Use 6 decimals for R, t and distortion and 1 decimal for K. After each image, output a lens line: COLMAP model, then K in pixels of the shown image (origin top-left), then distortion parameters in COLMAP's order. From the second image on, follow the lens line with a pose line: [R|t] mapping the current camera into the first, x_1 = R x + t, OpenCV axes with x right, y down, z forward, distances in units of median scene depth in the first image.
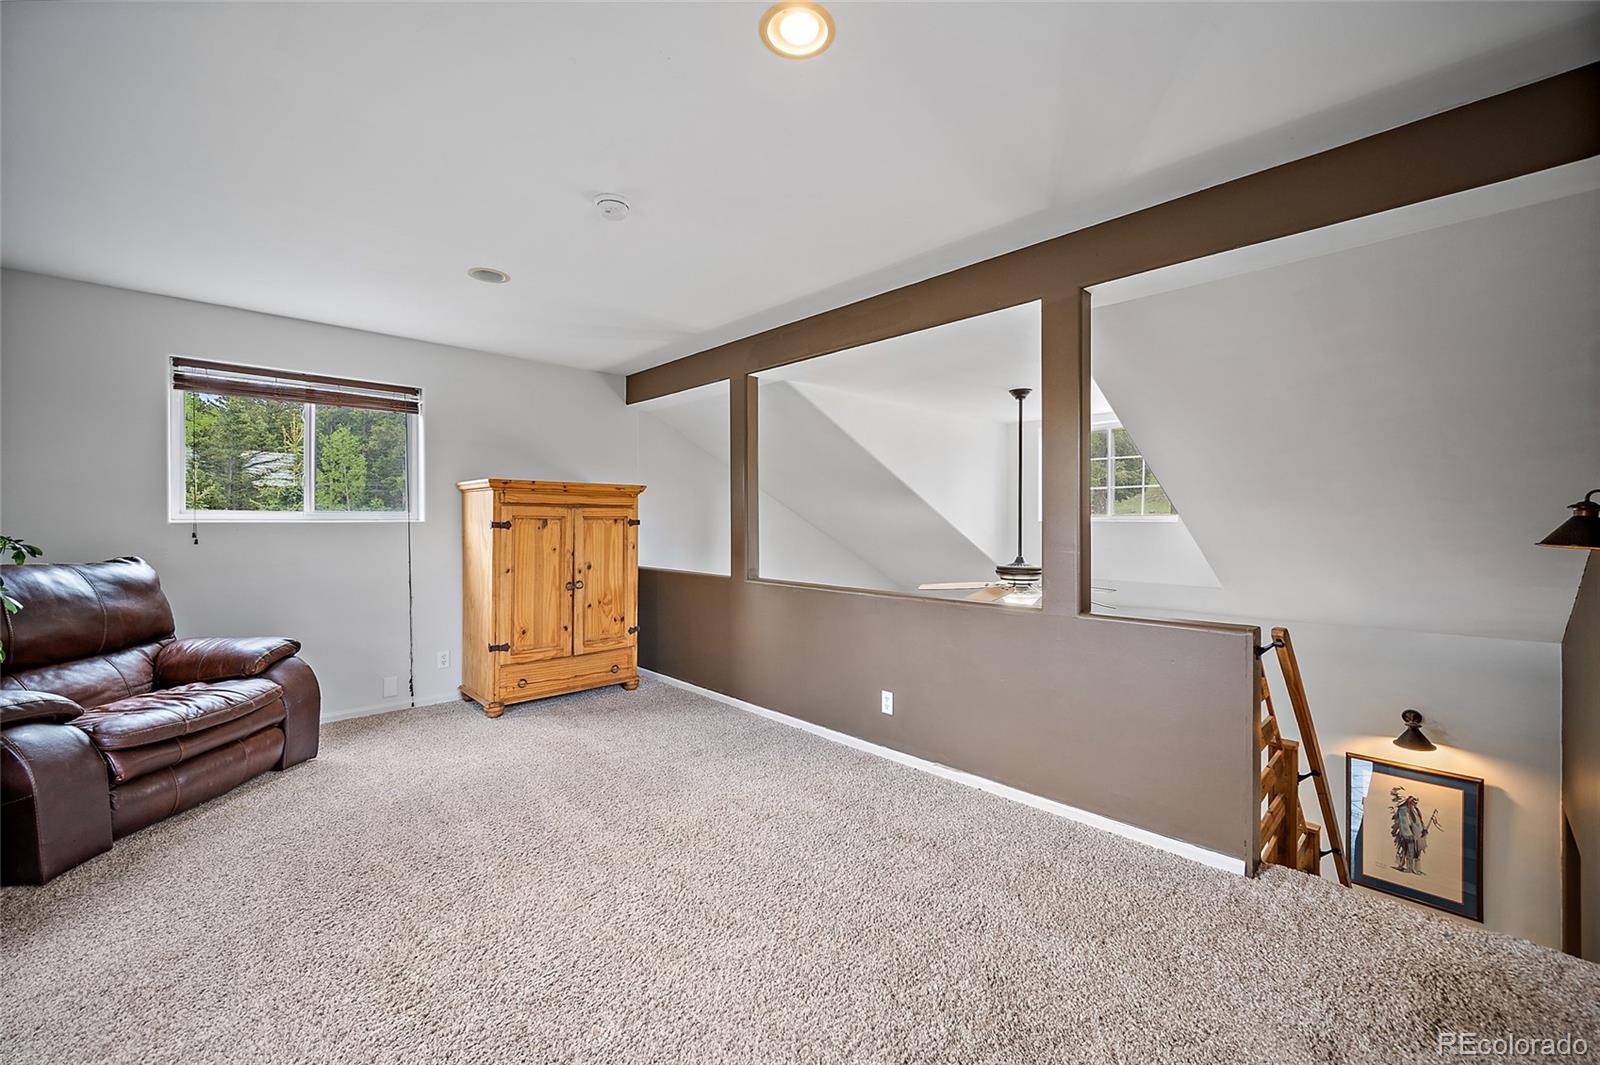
lens RADIAL K [[640.7, 0, 802.3], [0, 640.7, 523.4], [0, 0, 1]] dist [-0.001771, 0.000340]
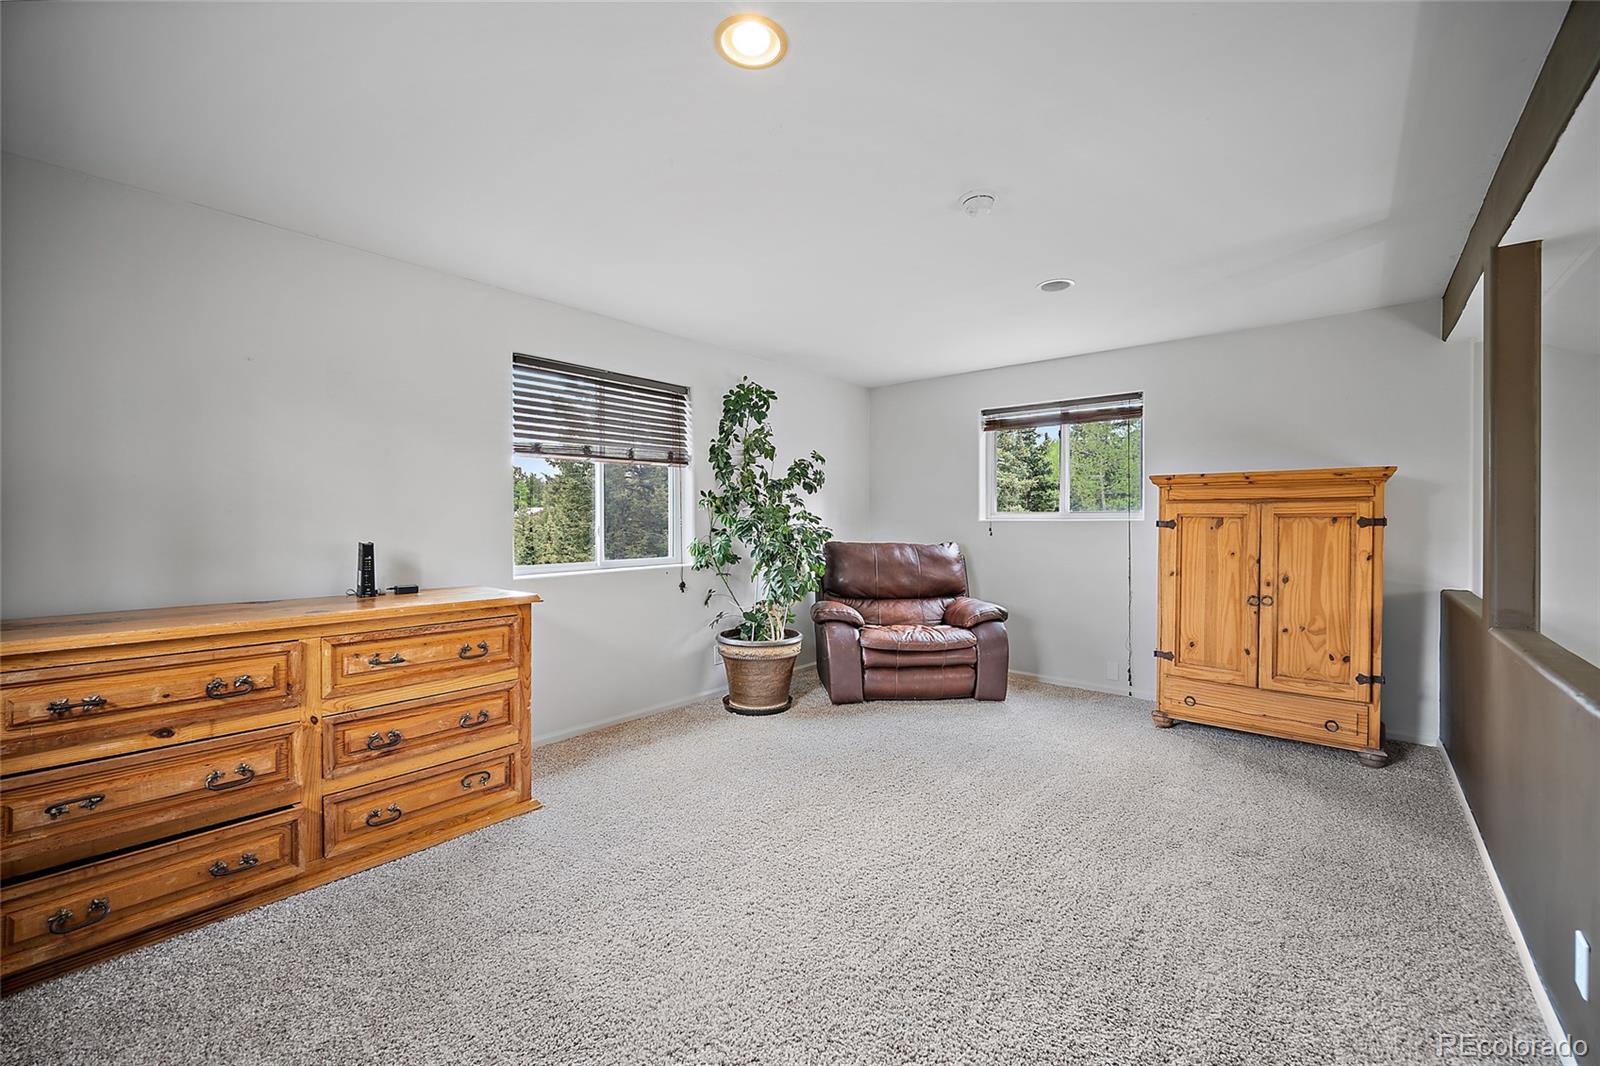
lens RADIAL K [[640.7, 0, 802.3], [0, 640.7, 523.9], [0, 0, 1]] dist [-0.001771, 0.000340]
pose [[0.093030, 0.008289, -0.995629, 0.393561], [-0.001053, 0.999966, 0.008227, -0.004835], [0.995663, 0.000283, 0.093035, 0.367589]]
